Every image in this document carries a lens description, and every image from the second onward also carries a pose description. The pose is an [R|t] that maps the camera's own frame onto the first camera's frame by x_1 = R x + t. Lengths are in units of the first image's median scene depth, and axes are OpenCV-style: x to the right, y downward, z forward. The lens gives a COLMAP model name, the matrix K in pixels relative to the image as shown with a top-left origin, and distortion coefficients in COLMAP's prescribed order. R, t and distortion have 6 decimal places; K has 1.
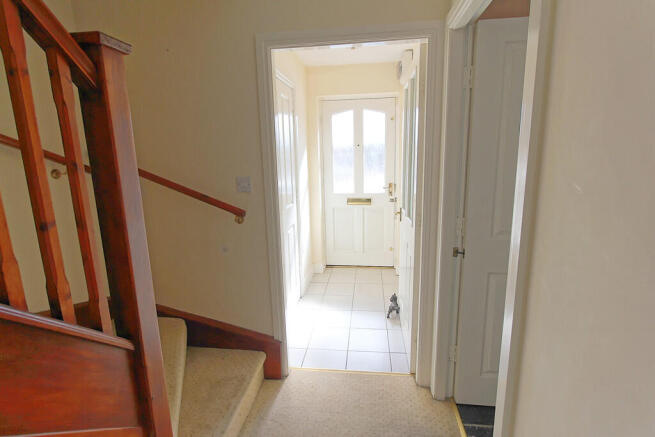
lens RADIAL K [[335.6, 0, 327.2], [0, 335.6, 219.0], [0, 0, 1]] dist [0.000128, 0.000014]
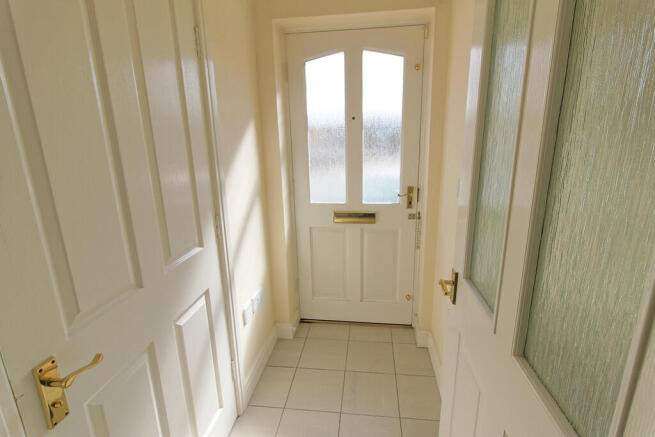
lens RADIAL K [[335.6, 0, 328.3], [0, 335.6, 219.2], [0, 0, 1]] dist [0.000128, 0.000014]
pose [[0.999962, 0.000504, 0.008676, 0.045887], [-0.000978, 0.998499, 0.054758, -0.081553], [-0.008636, -0.054764, 0.998462, 0.431512]]
